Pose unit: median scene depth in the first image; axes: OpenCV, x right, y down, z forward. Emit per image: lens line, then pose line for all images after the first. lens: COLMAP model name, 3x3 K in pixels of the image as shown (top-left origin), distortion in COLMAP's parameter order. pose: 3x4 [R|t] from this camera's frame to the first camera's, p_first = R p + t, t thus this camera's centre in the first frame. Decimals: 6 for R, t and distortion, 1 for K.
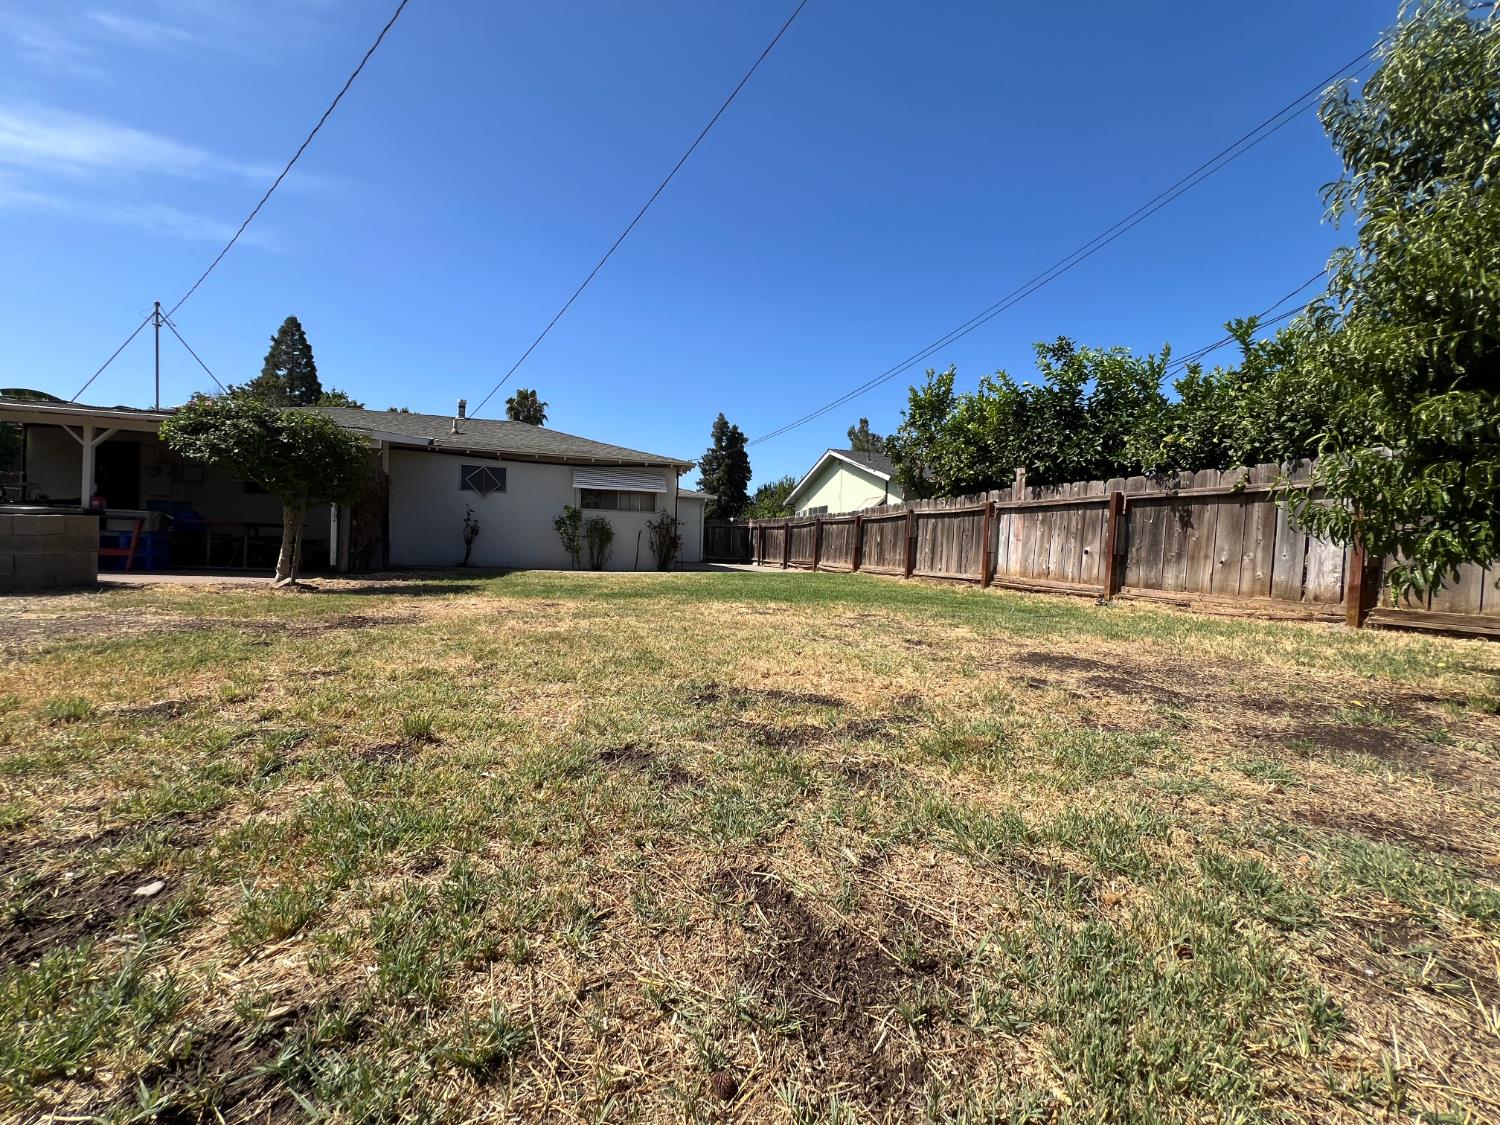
lens RADIAL K [[599.4, 0, 749.3], [0, 599.4, 567.2], [0, 0, 1]] dist [-0.000617, -0.000507]
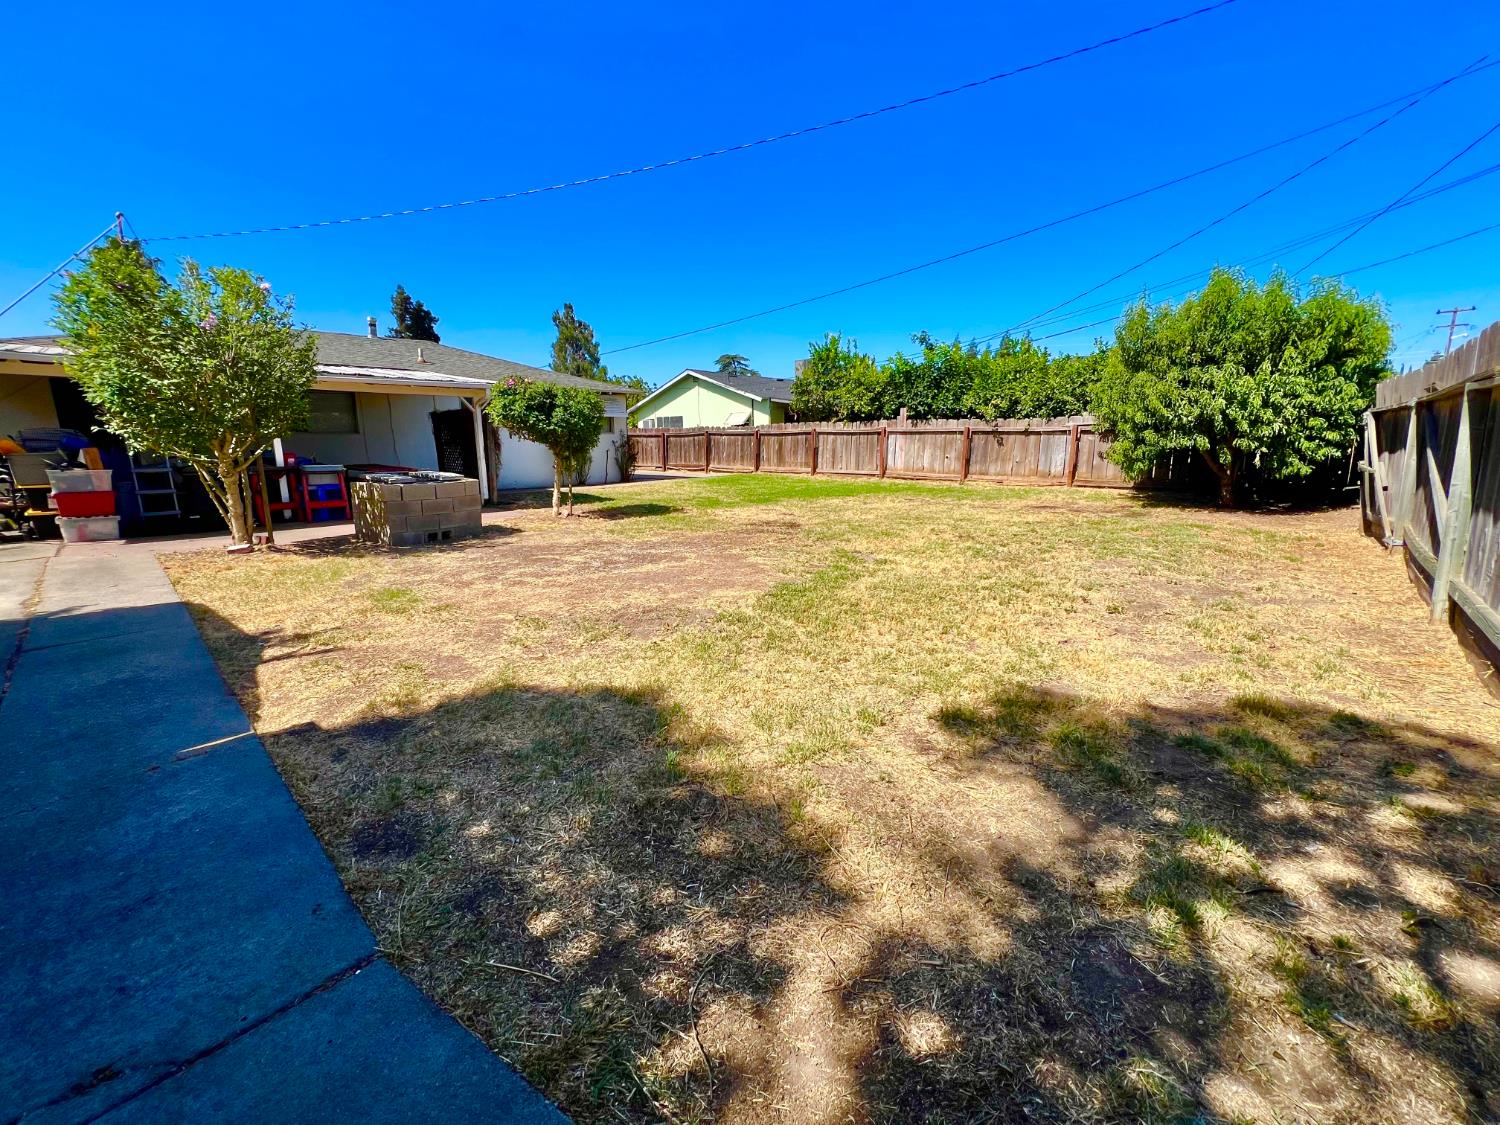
lens RADIAL K [[599.4, 0, 750.7], [0, 599.4, 556.4], [0, 0, 1]] dist [-0.000617, -0.000507]
pose [[0.861947, -0.135401, 0.488583, -0.648646], [0.050644, 0.981853, 0.182756, -0.064780], [-0.504462, -0.132782, 0.853163, -0.245495]]
